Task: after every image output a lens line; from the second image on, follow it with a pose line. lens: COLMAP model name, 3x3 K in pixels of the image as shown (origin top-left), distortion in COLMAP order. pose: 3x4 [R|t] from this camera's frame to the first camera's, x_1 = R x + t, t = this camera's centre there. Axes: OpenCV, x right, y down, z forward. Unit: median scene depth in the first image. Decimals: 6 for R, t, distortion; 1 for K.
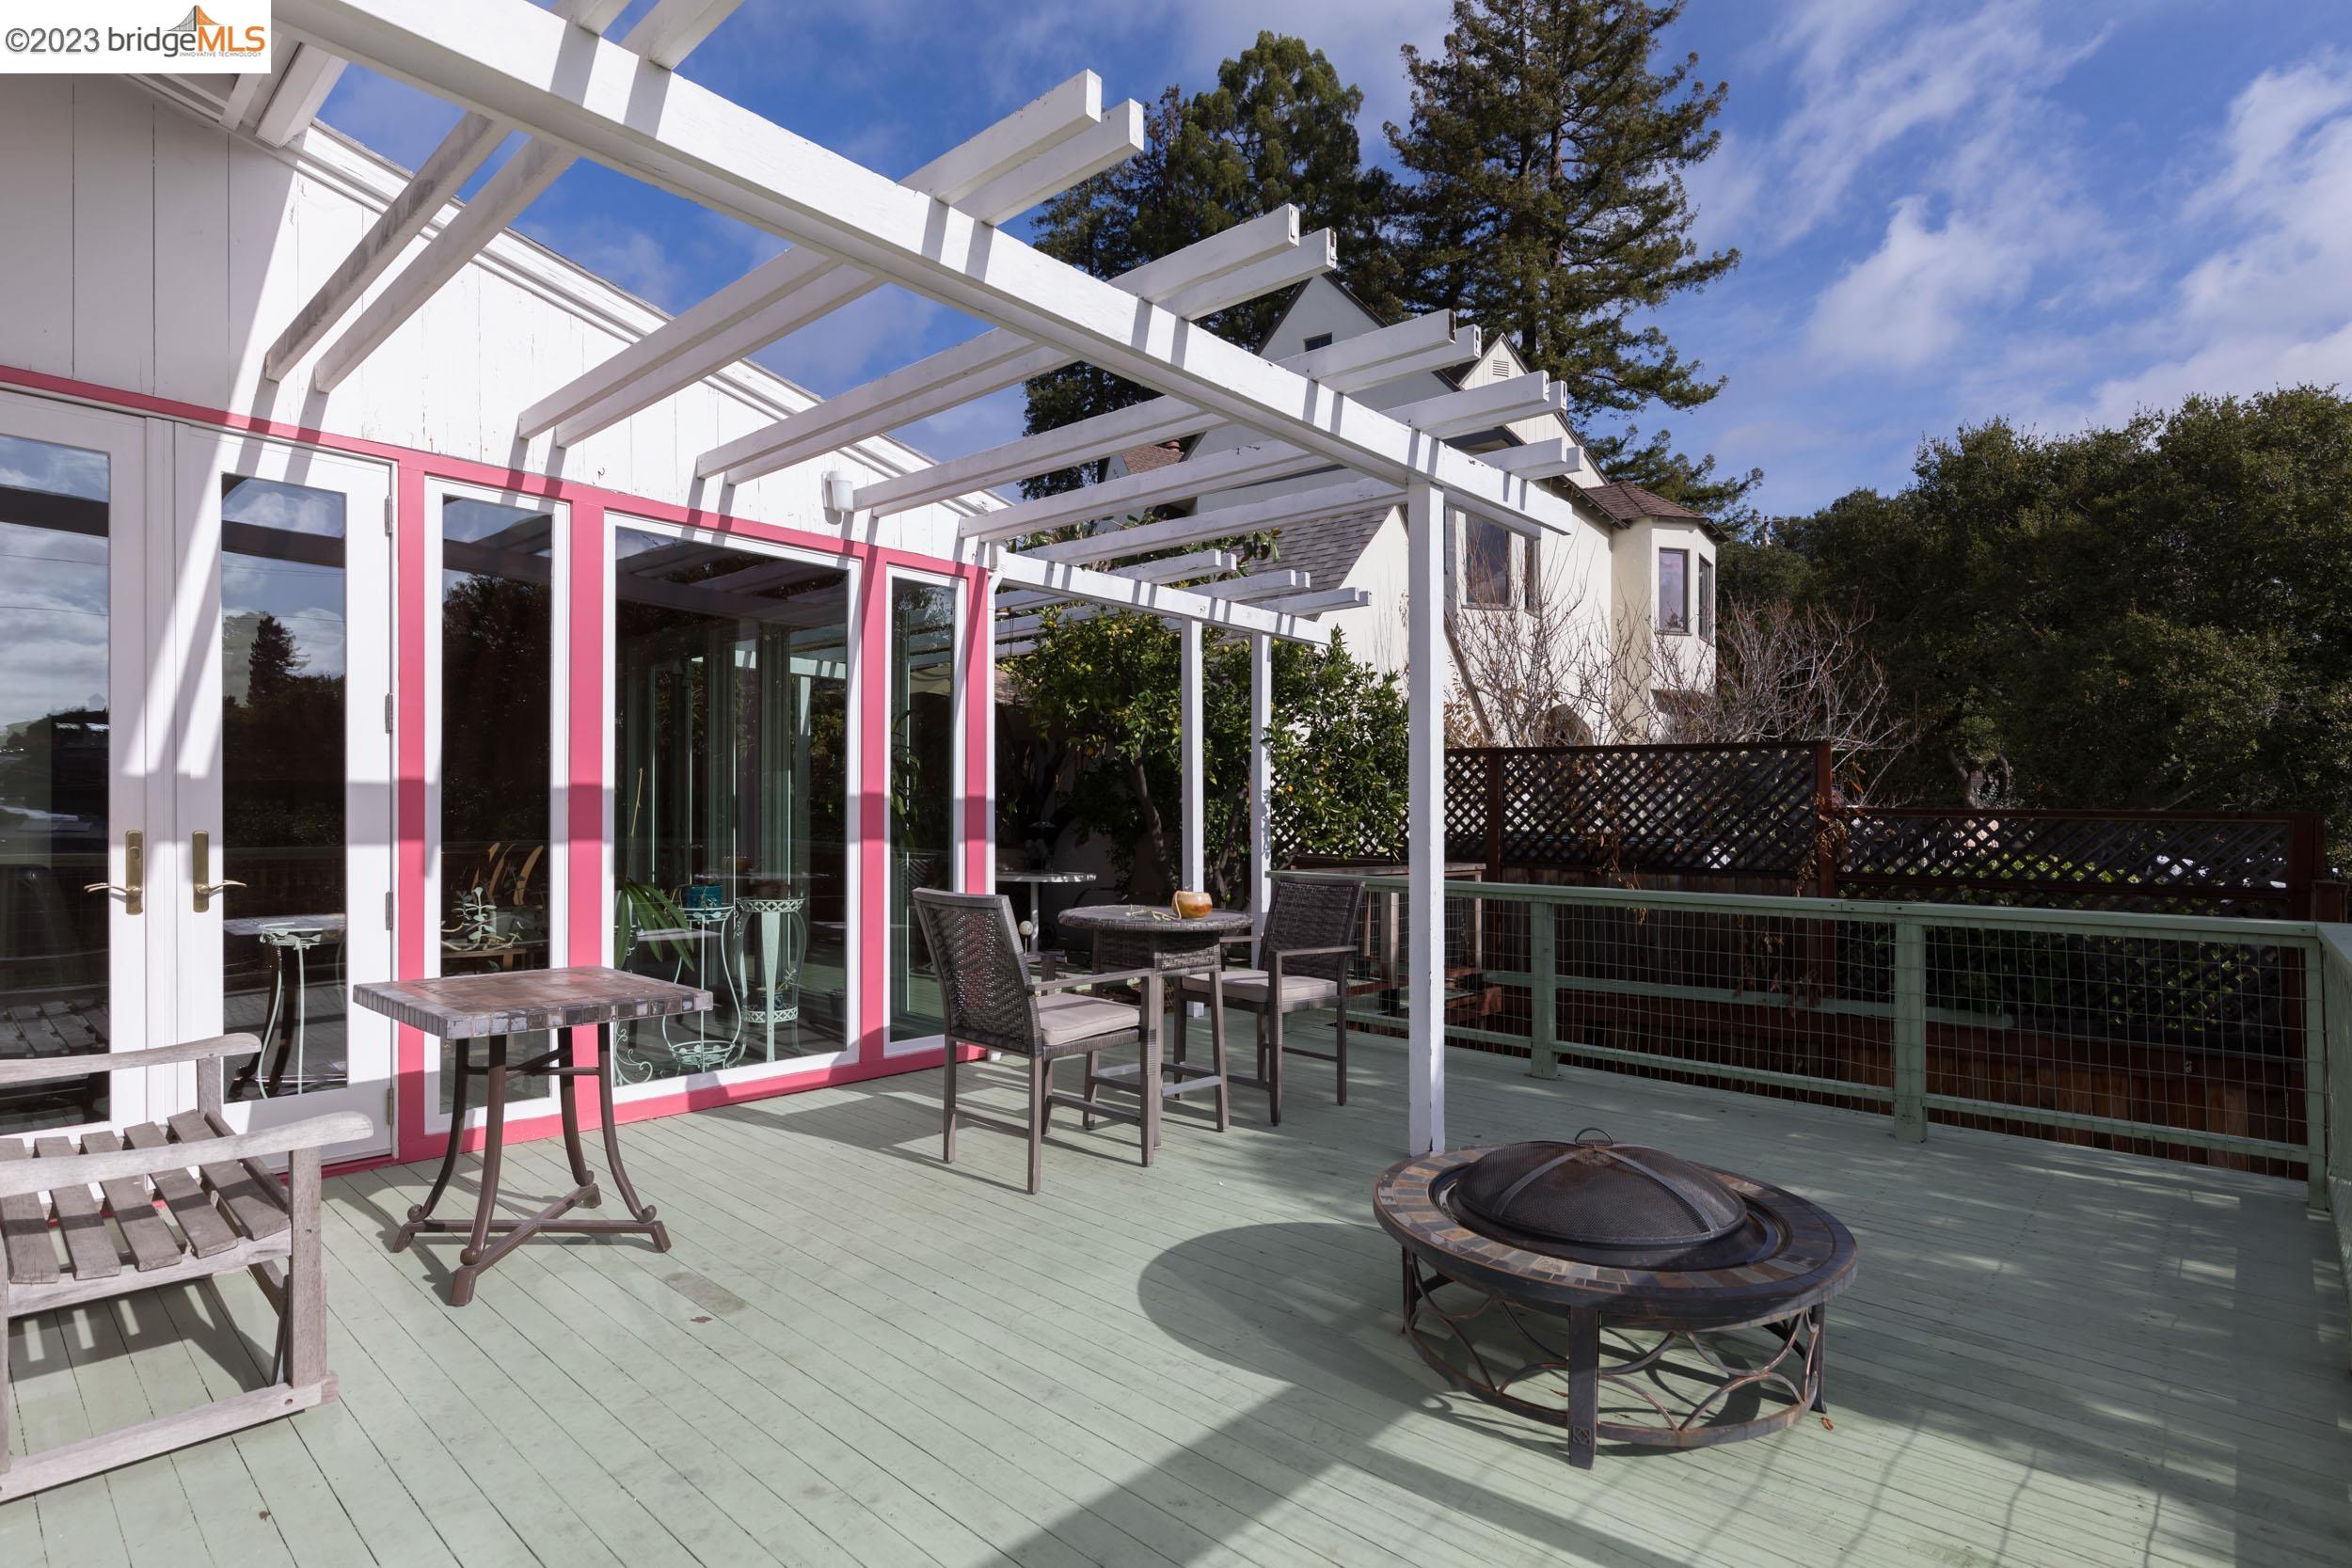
lens RADIAL K [[1174.5, 0, 1181.8], [0, 1174.5, 796.0], [0, 0, 1]] dist [0.000928, 0.000421]
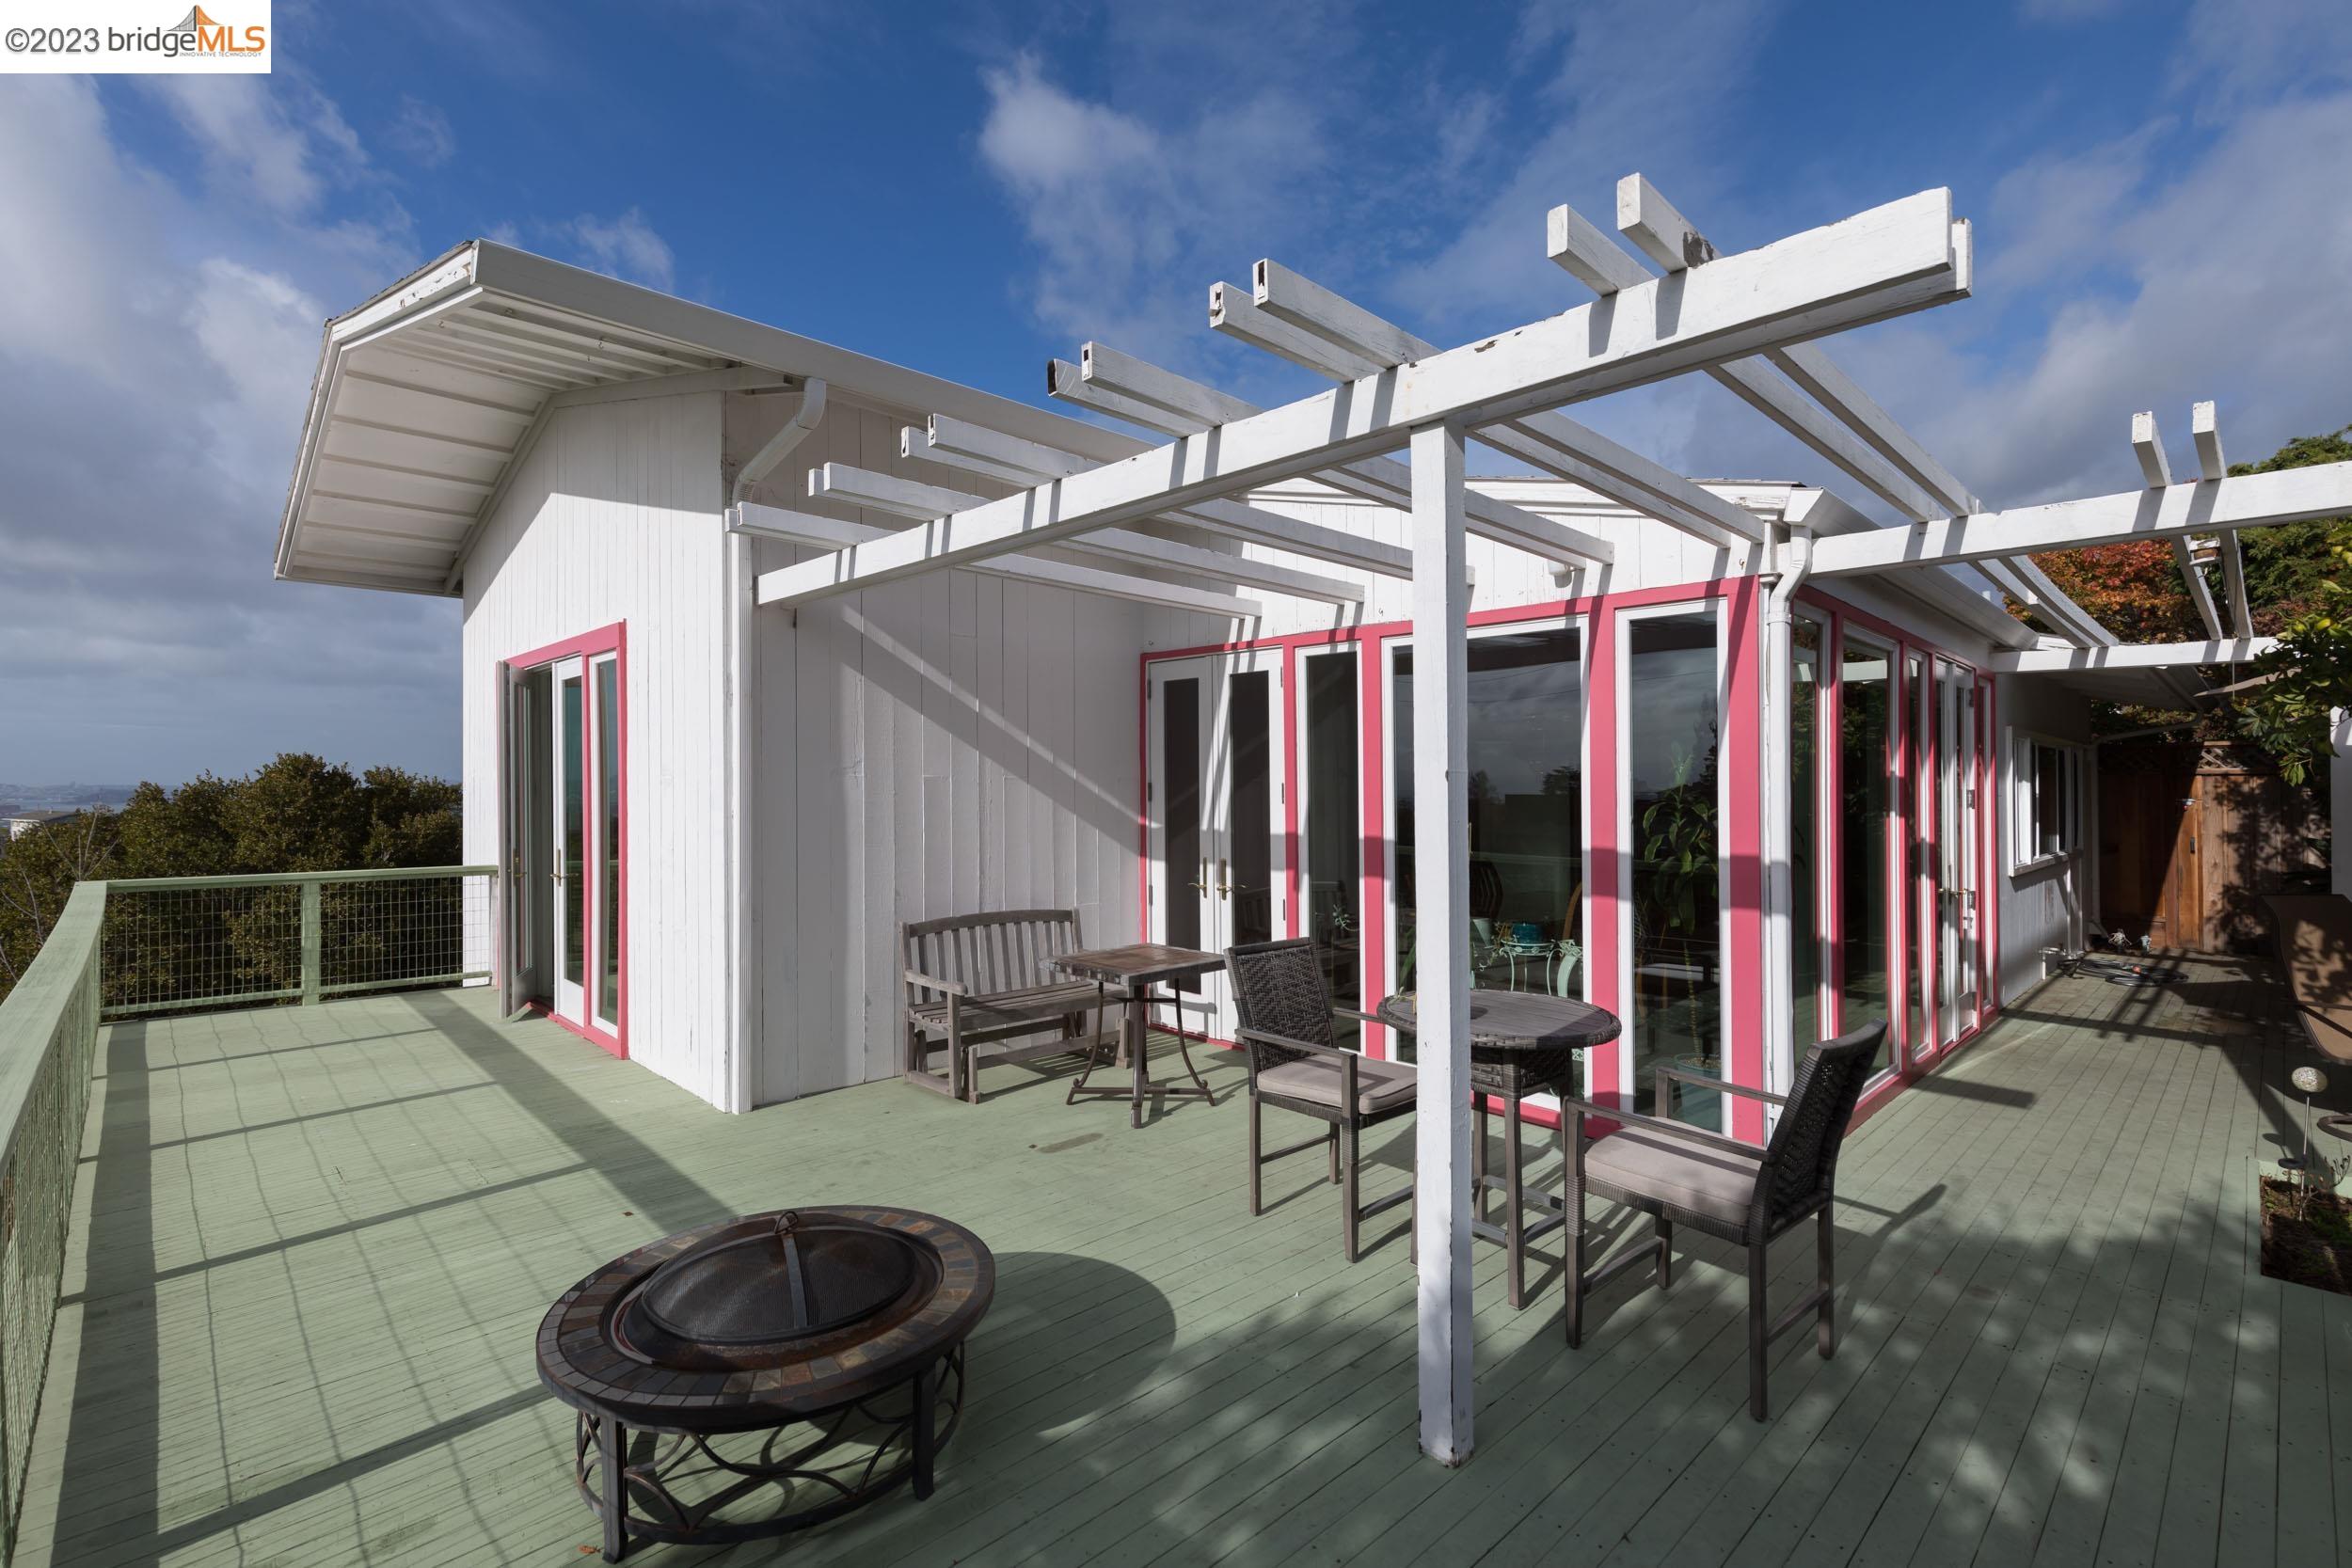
lens RADIAL K [[1056.5, 0, 1189.2], [0, 1056.5, 793.7], [0, 0, 1]] dist [0.005332, 0.000216]
pose [[-0.056277, -0.010117, -0.998364, 0.903840], [0.007816, 0.999914, -0.010573, -0.058179], [0.998385, -0.008398, -0.056194, 1.000086]]
